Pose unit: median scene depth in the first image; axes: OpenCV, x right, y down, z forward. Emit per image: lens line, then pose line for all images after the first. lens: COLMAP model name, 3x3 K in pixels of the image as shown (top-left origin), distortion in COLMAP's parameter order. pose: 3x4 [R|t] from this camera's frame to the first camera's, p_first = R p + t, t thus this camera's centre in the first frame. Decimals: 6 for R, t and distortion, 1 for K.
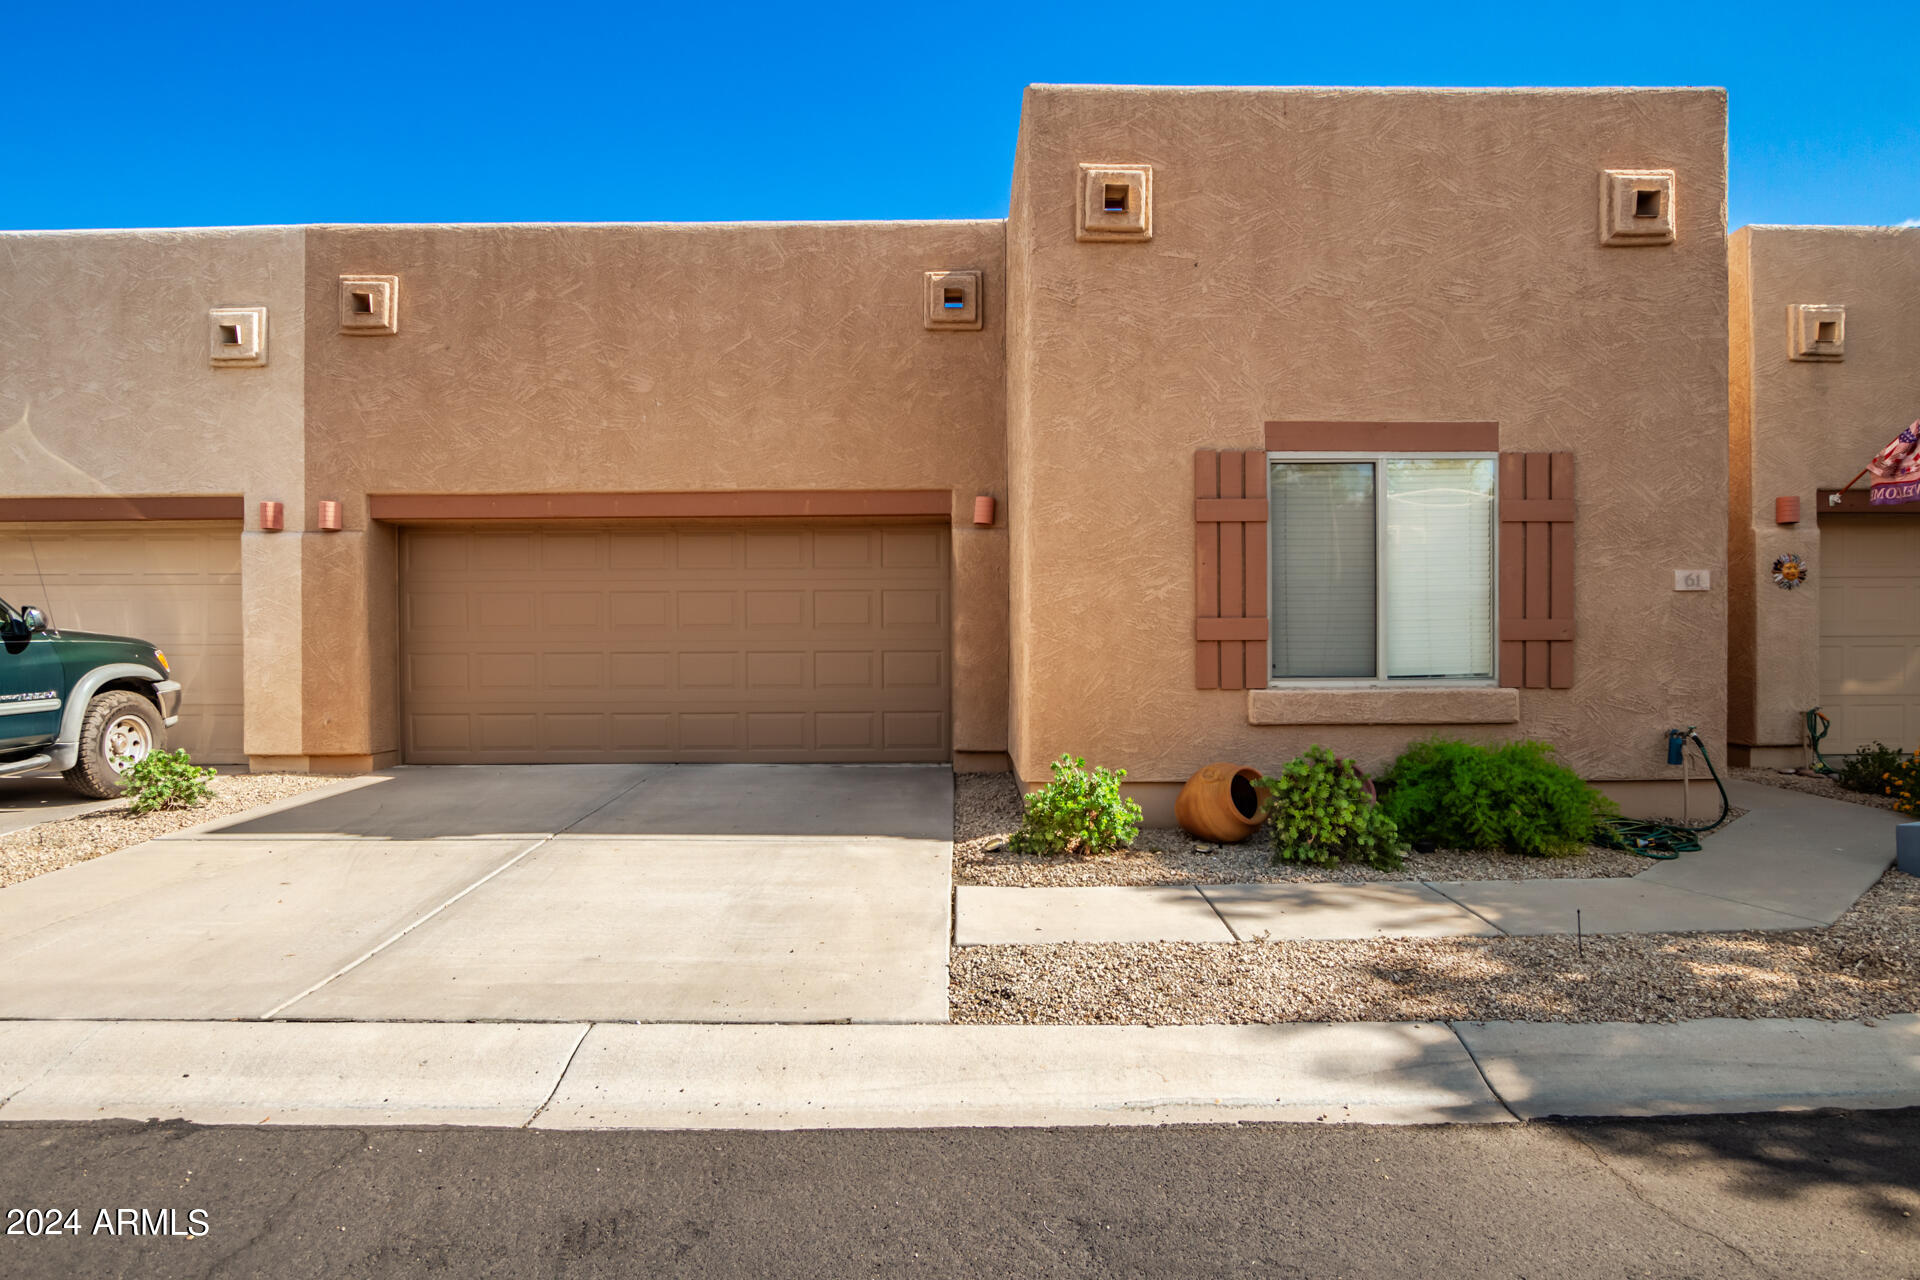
lens RADIAL K [[1044.6, 0, 960.0], [0, 1044.6, 640.0], [0, 0, 1]] dist [-0.016531, 0.000493]
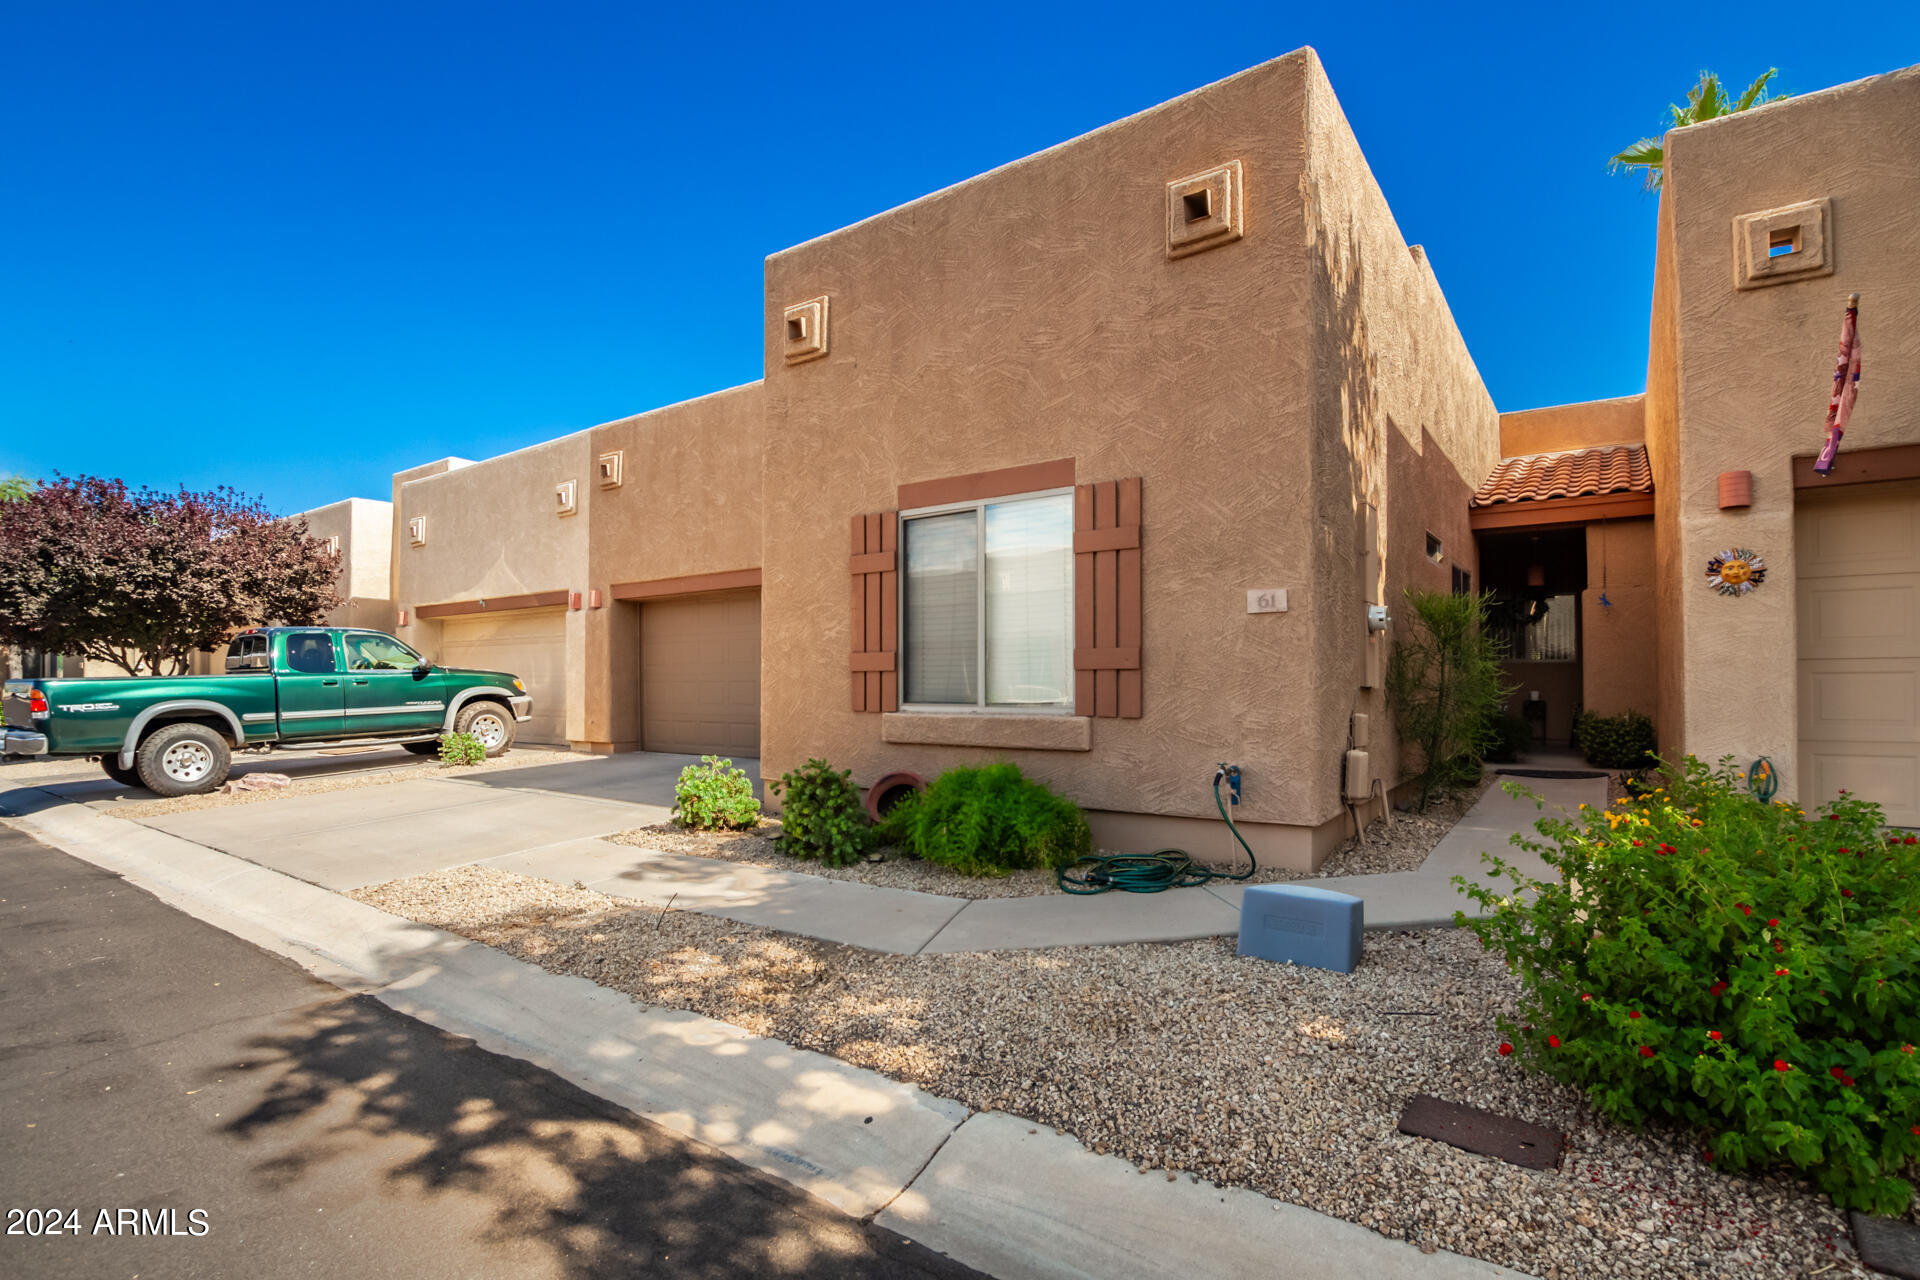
lens RADIAL K [[902.6, 0, 966.0], [0, 902.6, 650.5], [0, 0, 1]] dist [-0.026206, 0.000232]
pose [[0.817260, -0.019141, -0.575951, 0.938805], [0.006691, 0.999696, -0.023729, 0.001975], [0.576230, 0.015539, 0.817140, 0.212013]]
